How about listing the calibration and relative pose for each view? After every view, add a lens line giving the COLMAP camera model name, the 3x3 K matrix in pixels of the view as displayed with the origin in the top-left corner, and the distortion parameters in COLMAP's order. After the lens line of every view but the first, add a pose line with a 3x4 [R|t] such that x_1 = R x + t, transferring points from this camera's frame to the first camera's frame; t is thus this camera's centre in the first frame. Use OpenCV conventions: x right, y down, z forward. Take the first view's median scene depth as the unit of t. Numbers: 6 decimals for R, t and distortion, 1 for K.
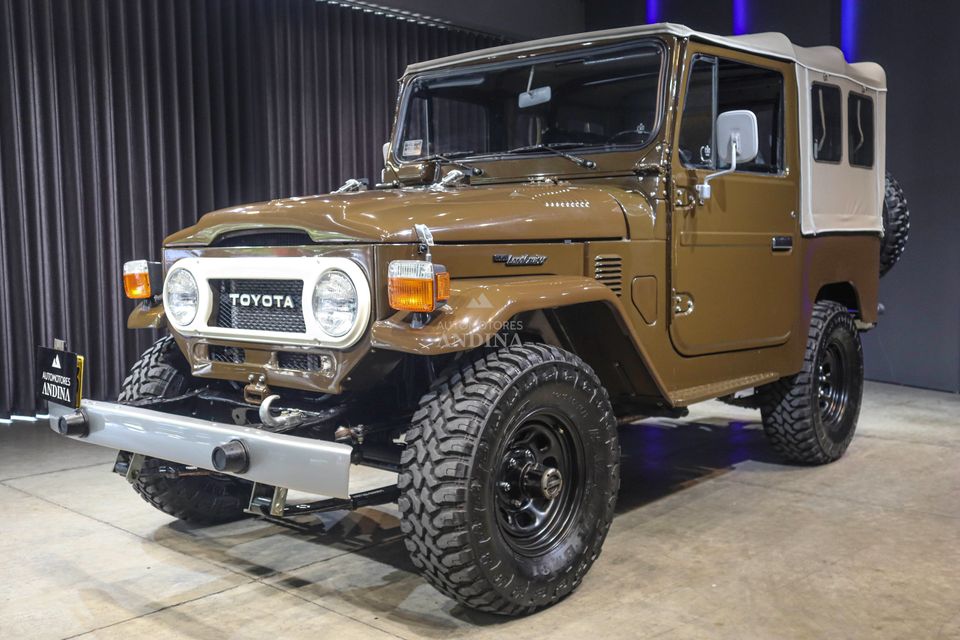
lens RADIAL K [[976.0, 0, 500.5], [0, 976.0, 323.7], [0, 0, 1]] dist [-0.010535, 0.000000]
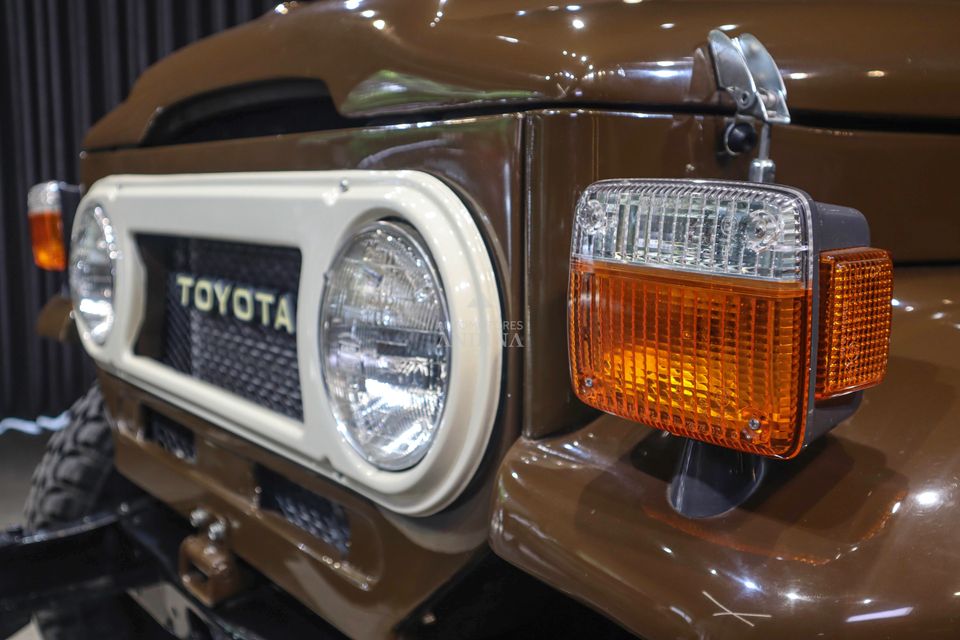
lens RADIAL K [[1075.0, 0, 473.4], [0, 1075.0, 324.8], [0, 0, 1]] dist [-0.031324, 0.000000]
pose [[0.961903, 0.060161, -0.266690, -0.061962], [-0.050167, 0.997765, 0.044135, -0.036322], [0.268749, -0.029075, 0.962771, 0.656919]]
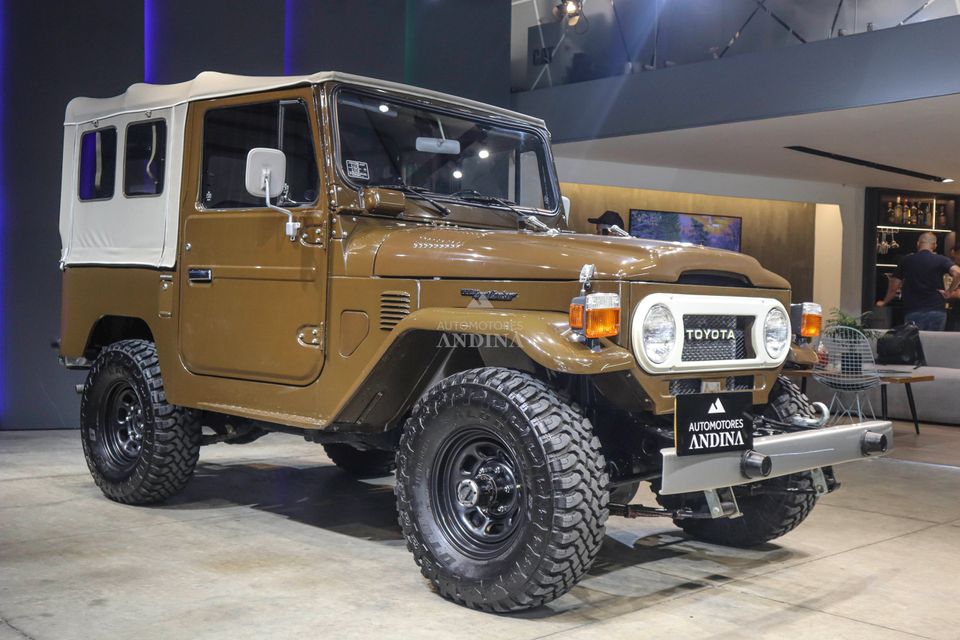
lens RADIAL K [[1075.0, 0, 484.5], [0, 1075.0, 330.3], [0, 0, 1]] dist [-0.031324, 0.000000]
pose [[0.072631, -0.008791, 0.997320, -1.493491], [0.052248, 0.998622, 0.004998, -0.047815], [-0.995989, 0.051745, 0.072990, 1.166195]]
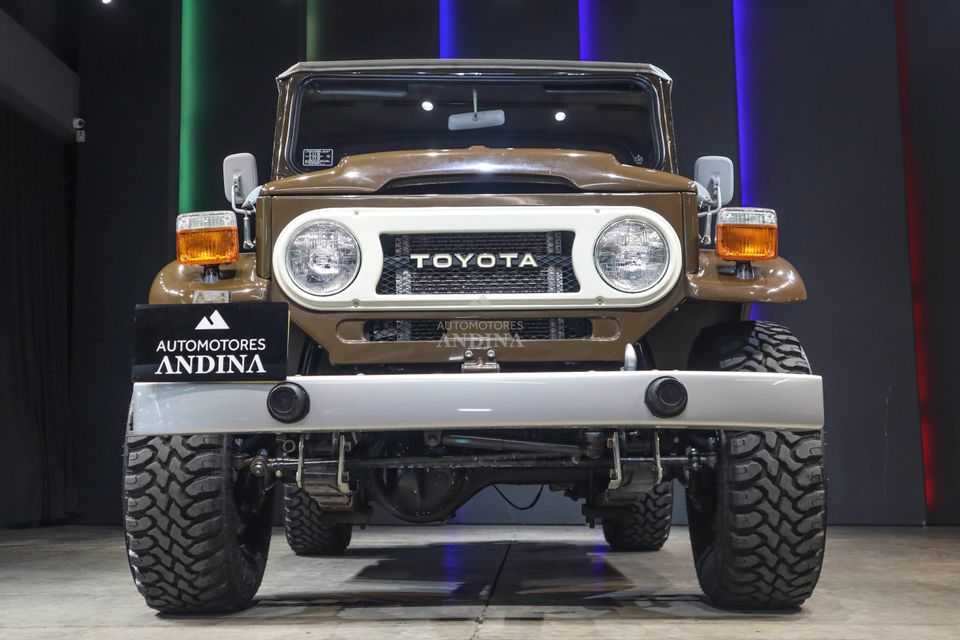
lens RADIAL K [[1228.3, 0, 493.3], [0, 1228.3, 296.7], [0, 0, 1]] dist [0.015541, 0.000000]
pose [[0.766621, 0.094309, 0.635136, -0.874026], [0.052181, 0.976733, -0.208016, 0.217075], [-0.639976, 0.192612, 0.743863, 0.239458]]
